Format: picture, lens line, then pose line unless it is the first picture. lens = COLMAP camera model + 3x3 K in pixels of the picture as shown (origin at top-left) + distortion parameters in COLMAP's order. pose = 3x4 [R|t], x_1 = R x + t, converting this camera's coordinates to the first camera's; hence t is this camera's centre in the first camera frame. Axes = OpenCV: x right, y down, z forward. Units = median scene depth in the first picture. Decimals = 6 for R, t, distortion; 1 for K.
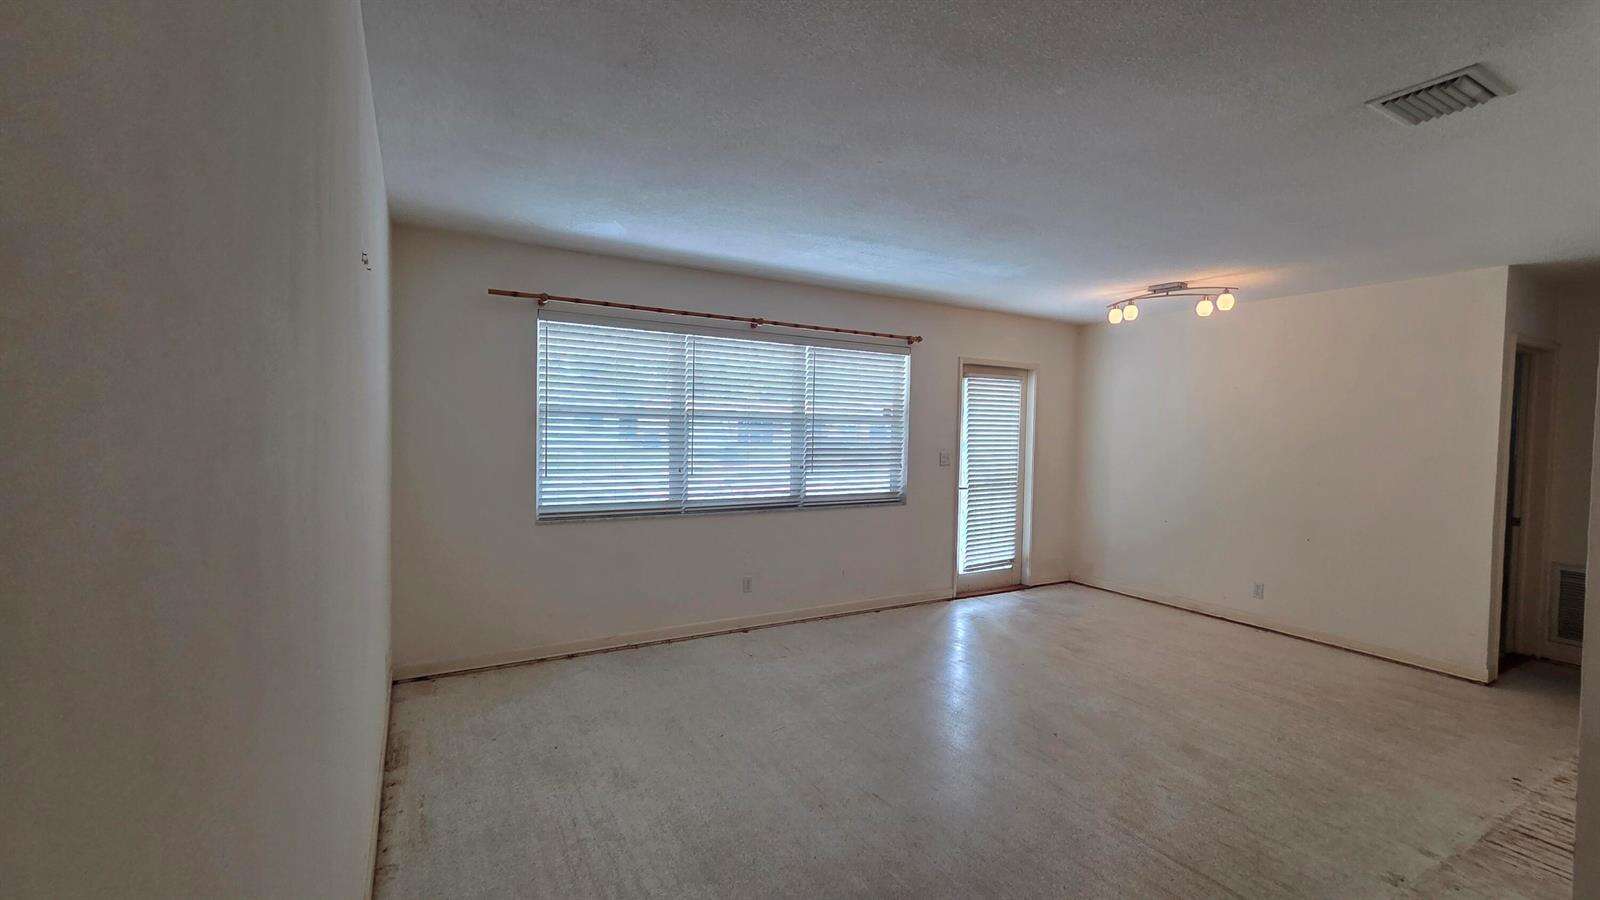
lens RADIAL K [[663.9, 0, 800.0], [0, 663.9, 450.0], [0, 0, 1]] dist [-0.001701, 0.000144]
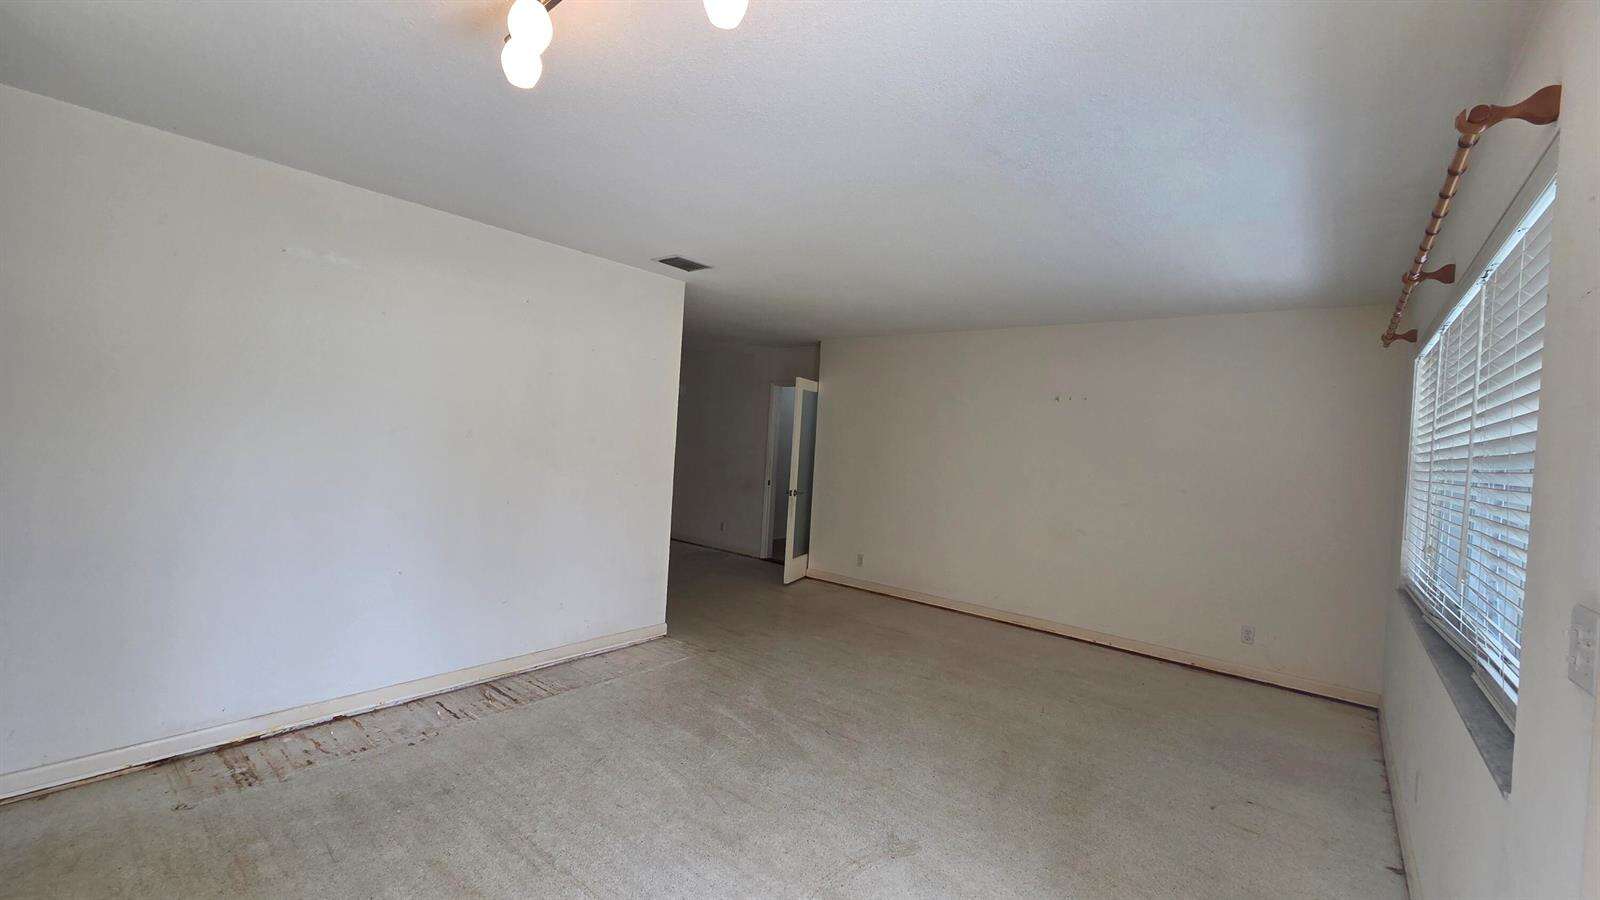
lens RADIAL K [[663.9, 0, 800.0], [0, 663.9, 450.0], [0, 0, 1]] dist [-0.001701, 0.000144]
pose [[-0.928908, -0.065929, -0.364396, 0.867435], [-0.085551, 0.995611, 0.037950, -0.045474], [0.360294, 0.066427, -0.930471, 2.003504]]
